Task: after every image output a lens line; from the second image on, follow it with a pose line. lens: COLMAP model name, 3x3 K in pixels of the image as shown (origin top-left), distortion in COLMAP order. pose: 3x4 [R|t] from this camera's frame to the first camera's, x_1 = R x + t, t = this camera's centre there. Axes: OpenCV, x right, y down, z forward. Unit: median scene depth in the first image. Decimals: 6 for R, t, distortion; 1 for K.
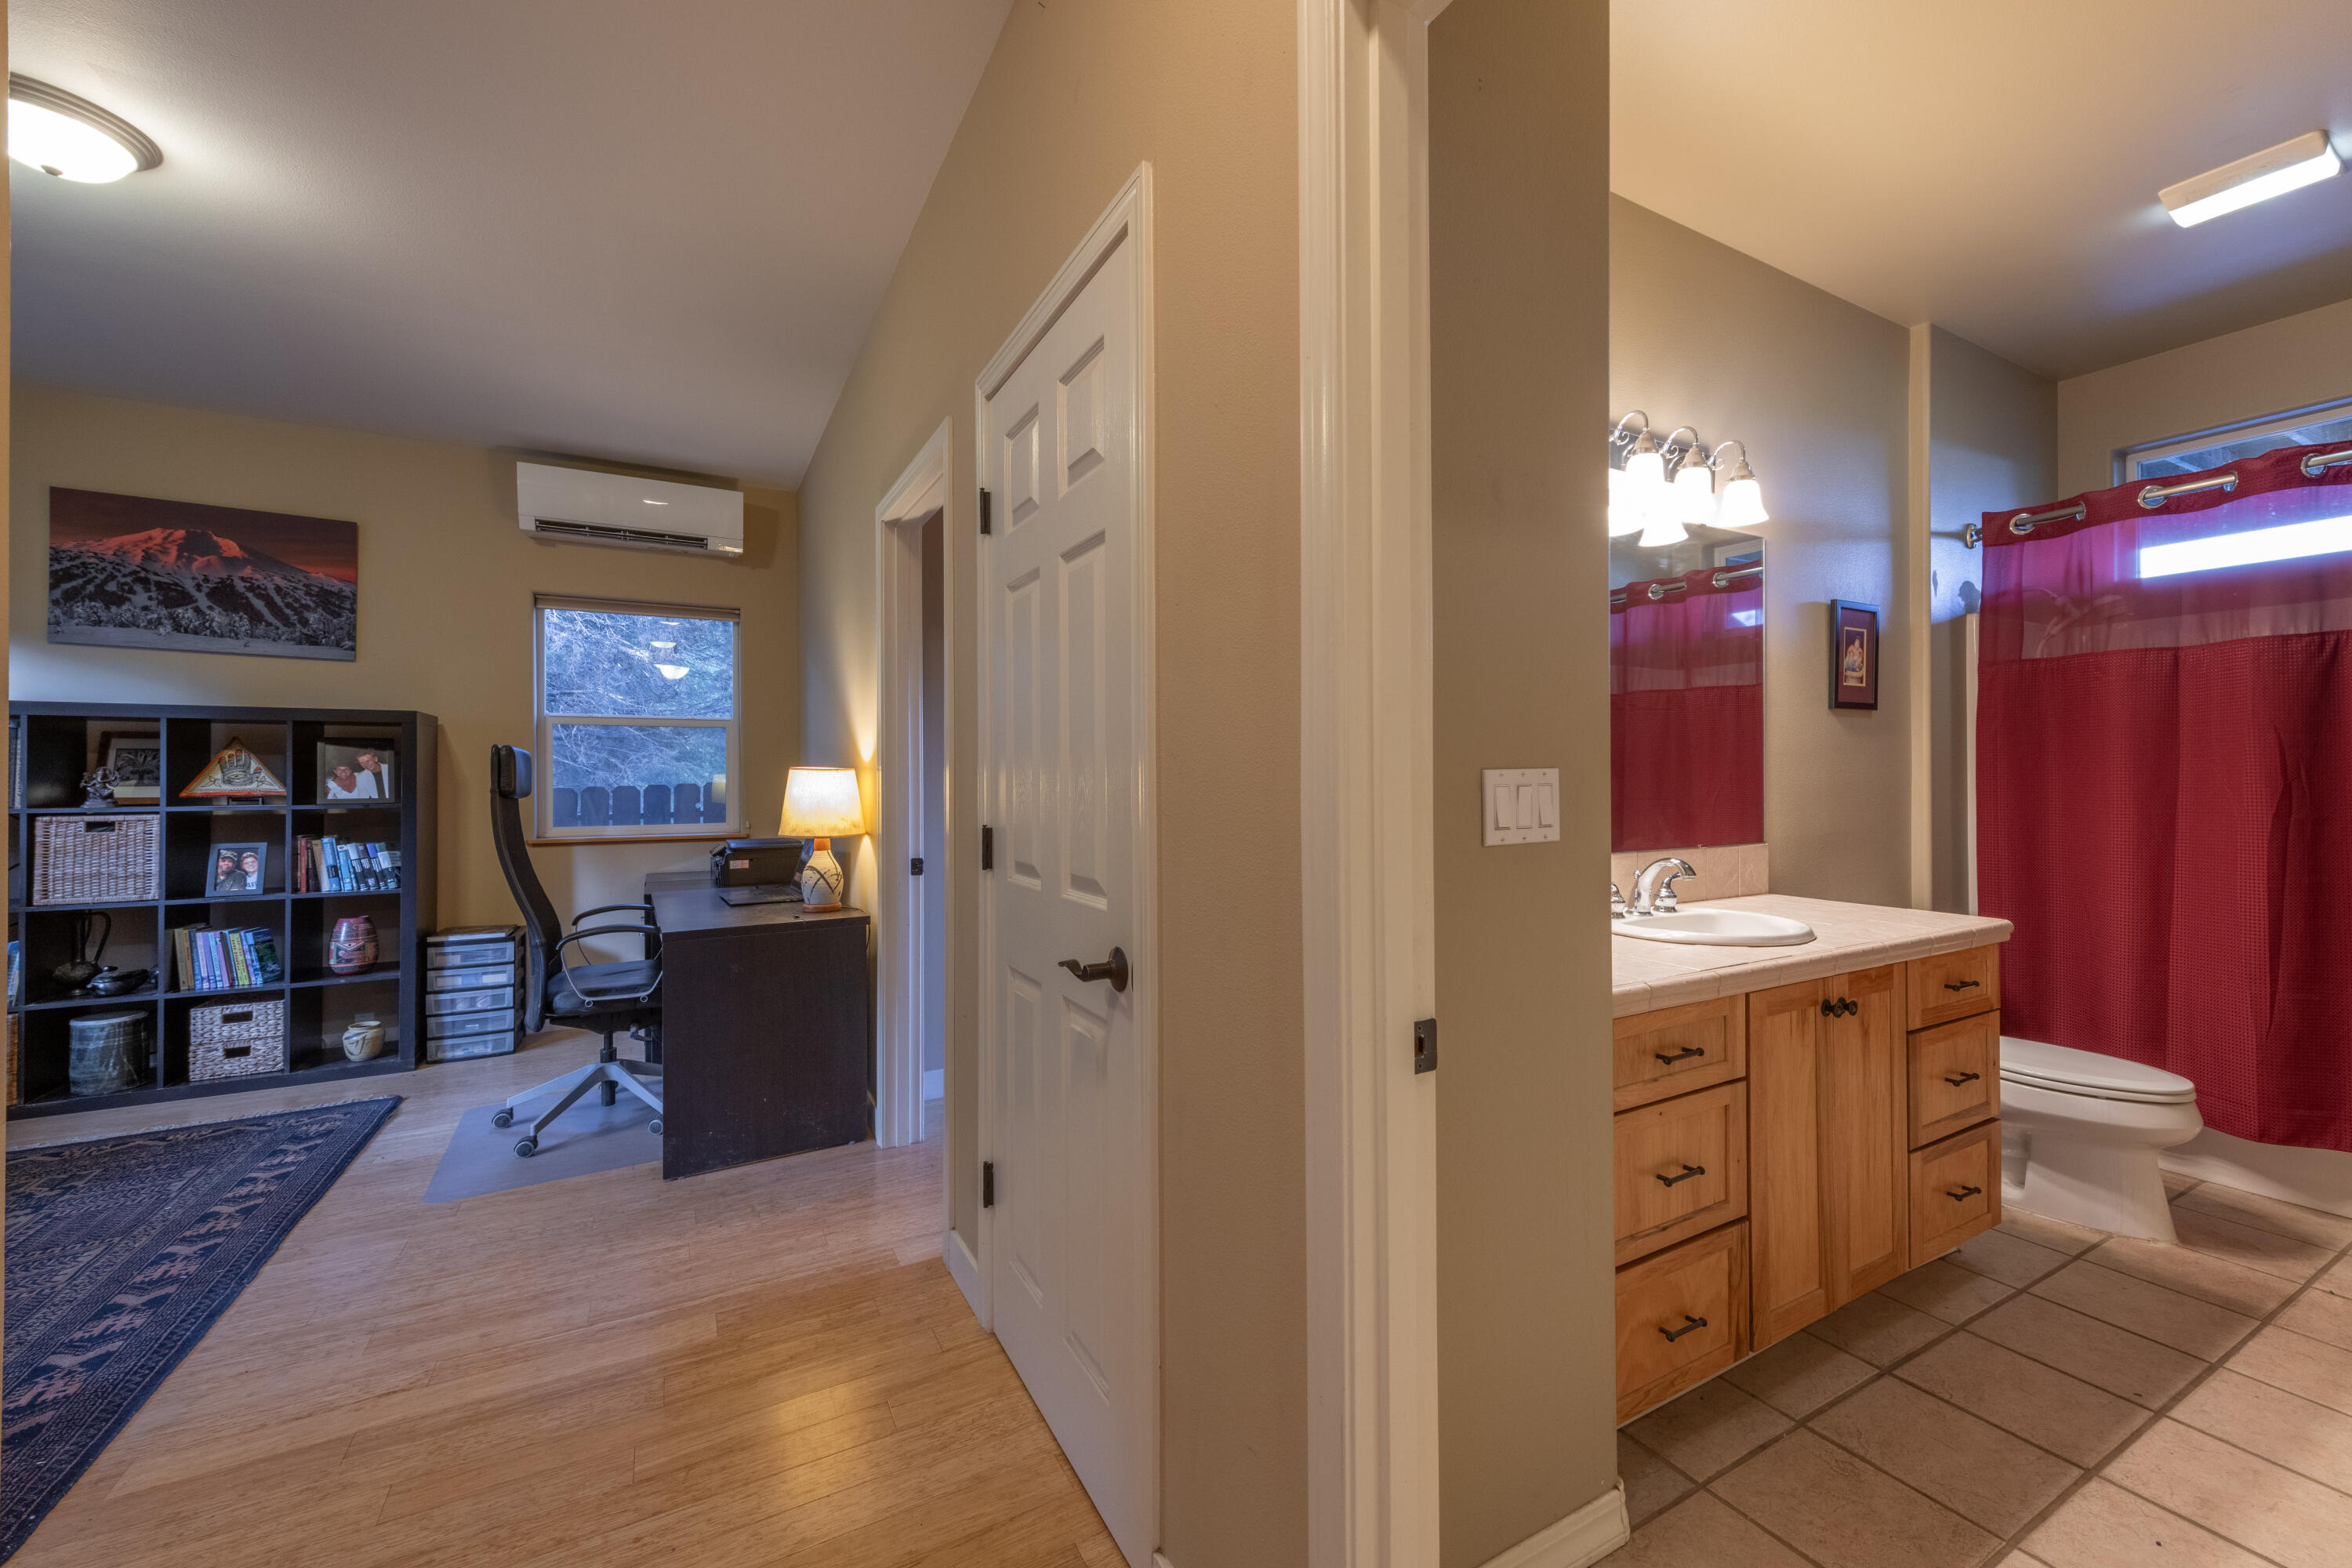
lens RADIAL K [[935.8, 0, 1175.8], [0, 935.8, 774.0], [0, 0, 1]] dist [0.009182, -0.001372]
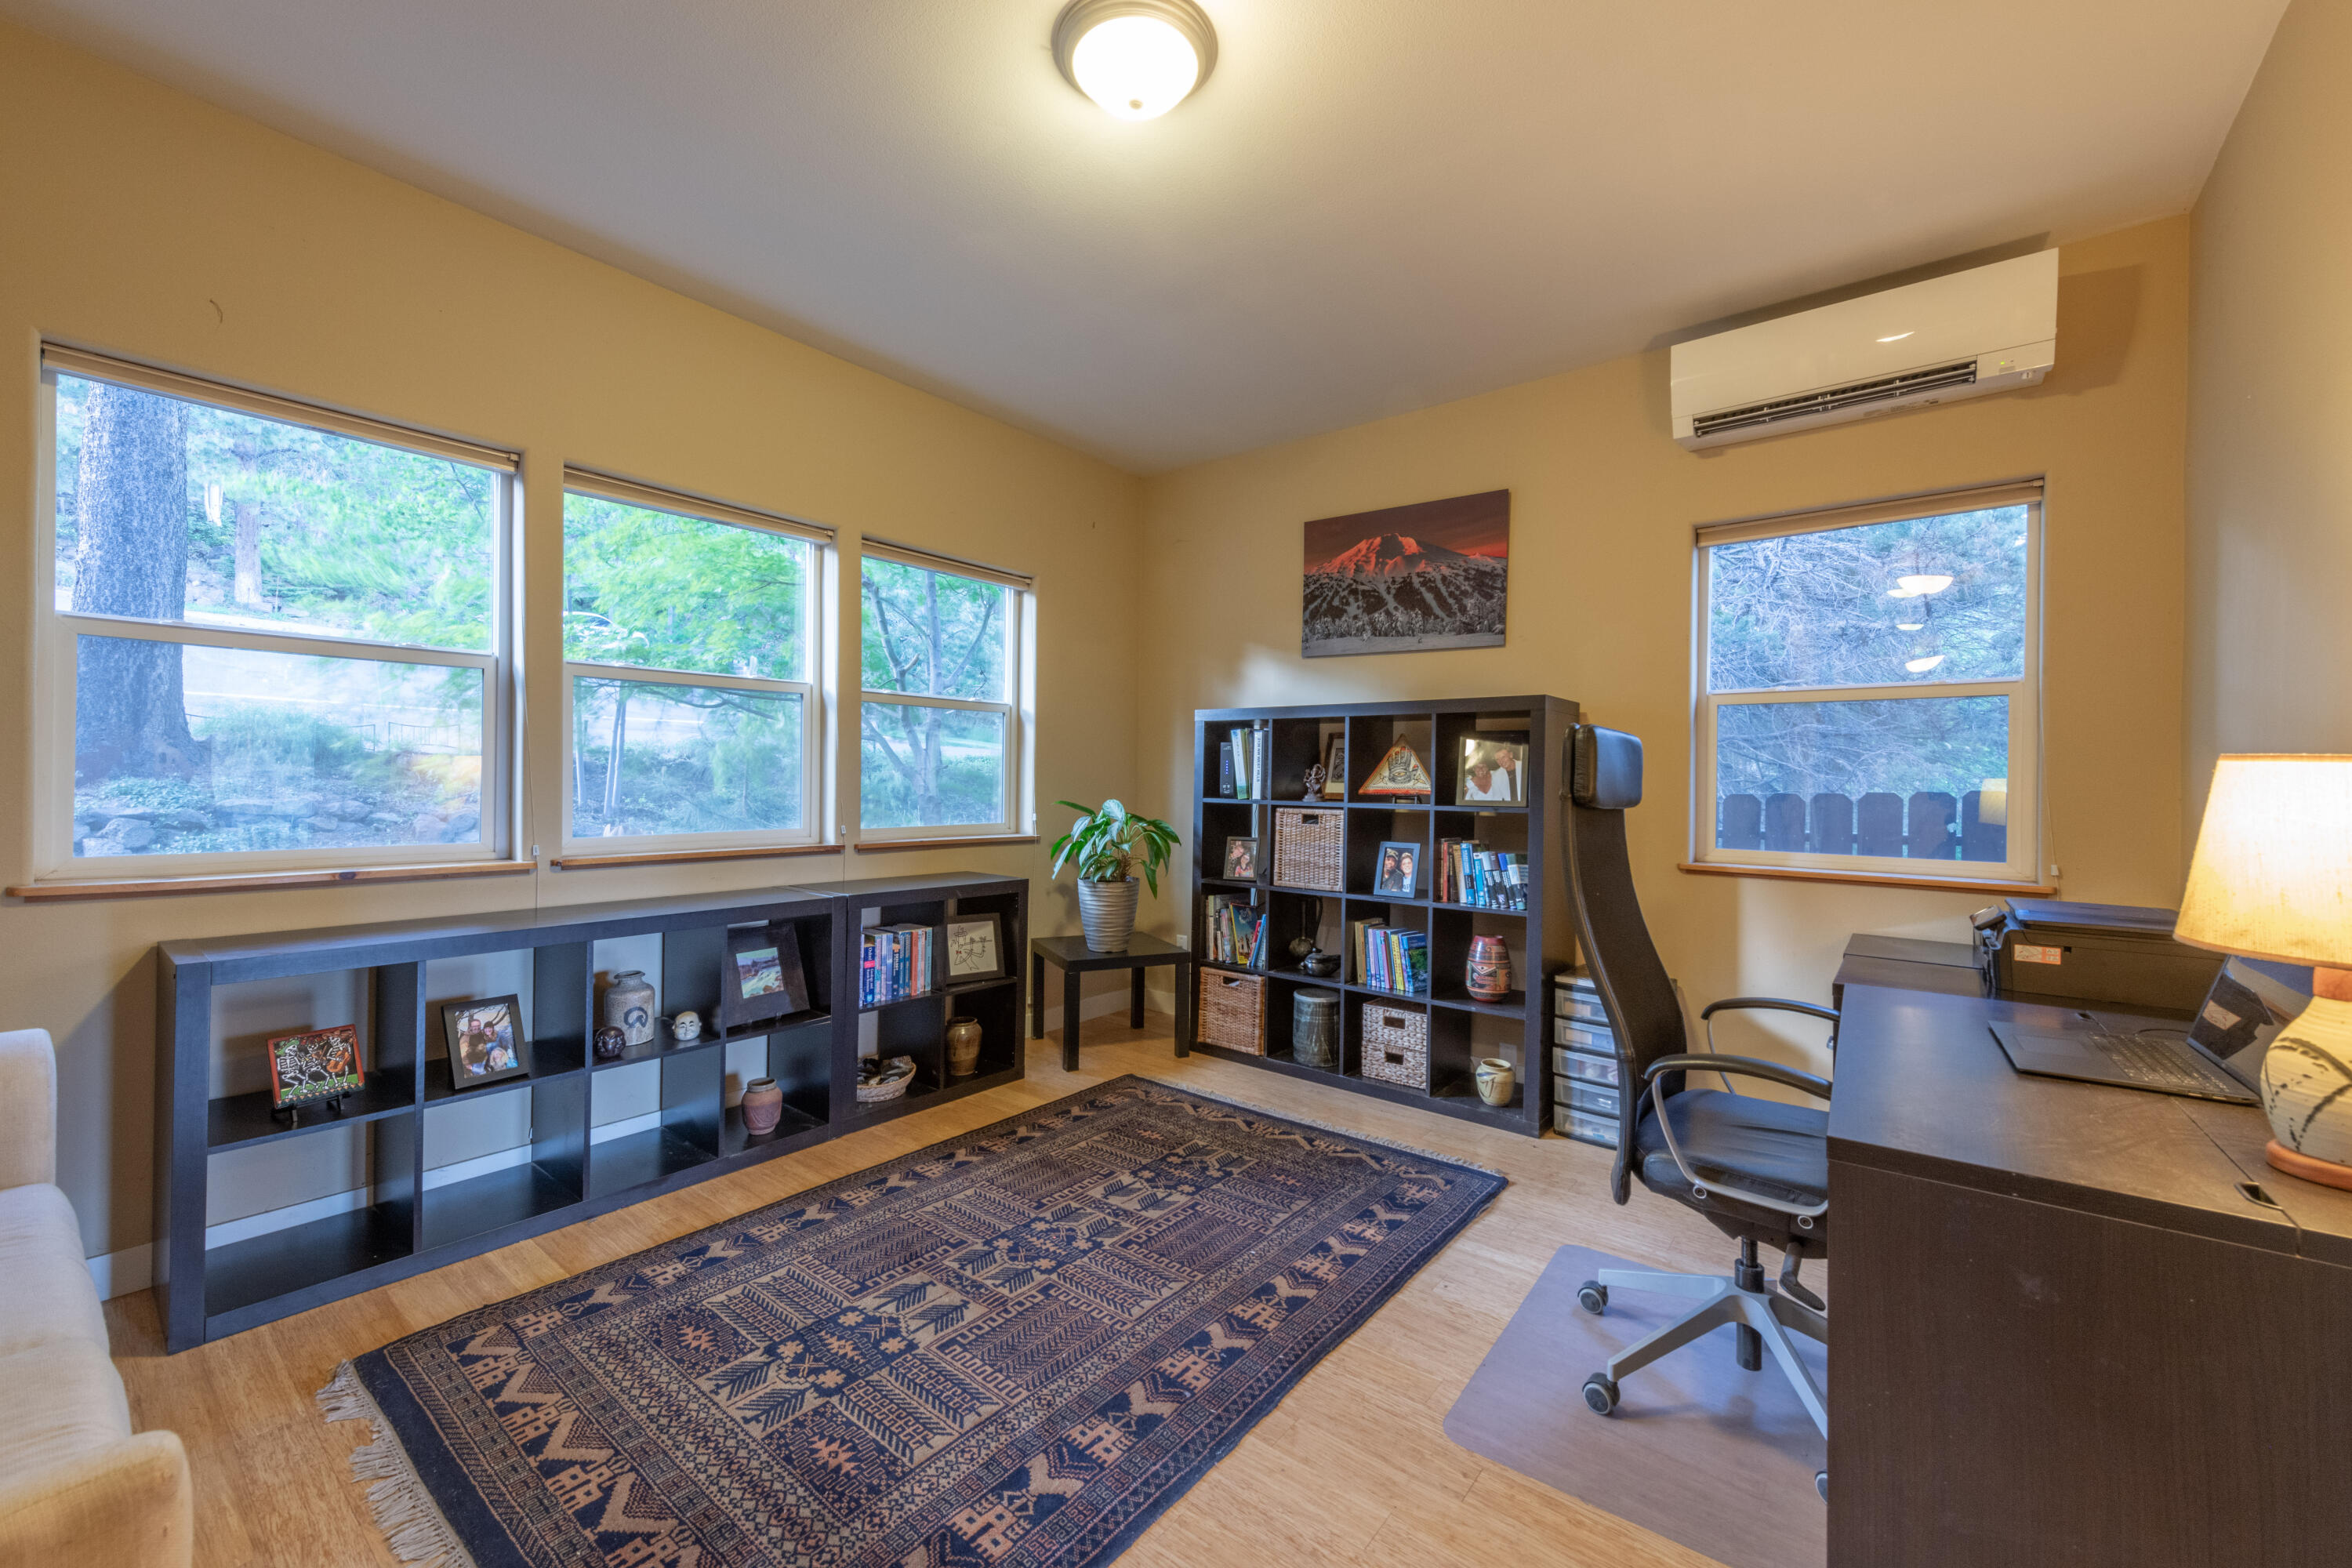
lens RADIAL K [[935.8, 0, 1166.1], [0, 935.8, 774.2], [0, 0, 1]] dist [0.009182, -0.001372]
pose [[0.384668, 0.007914, -0.923021, -0.194229], [-0.010460, 0.999936, 0.004215, 0.001162], [0.922996, 0.008034, 0.384726, 0.402838]]
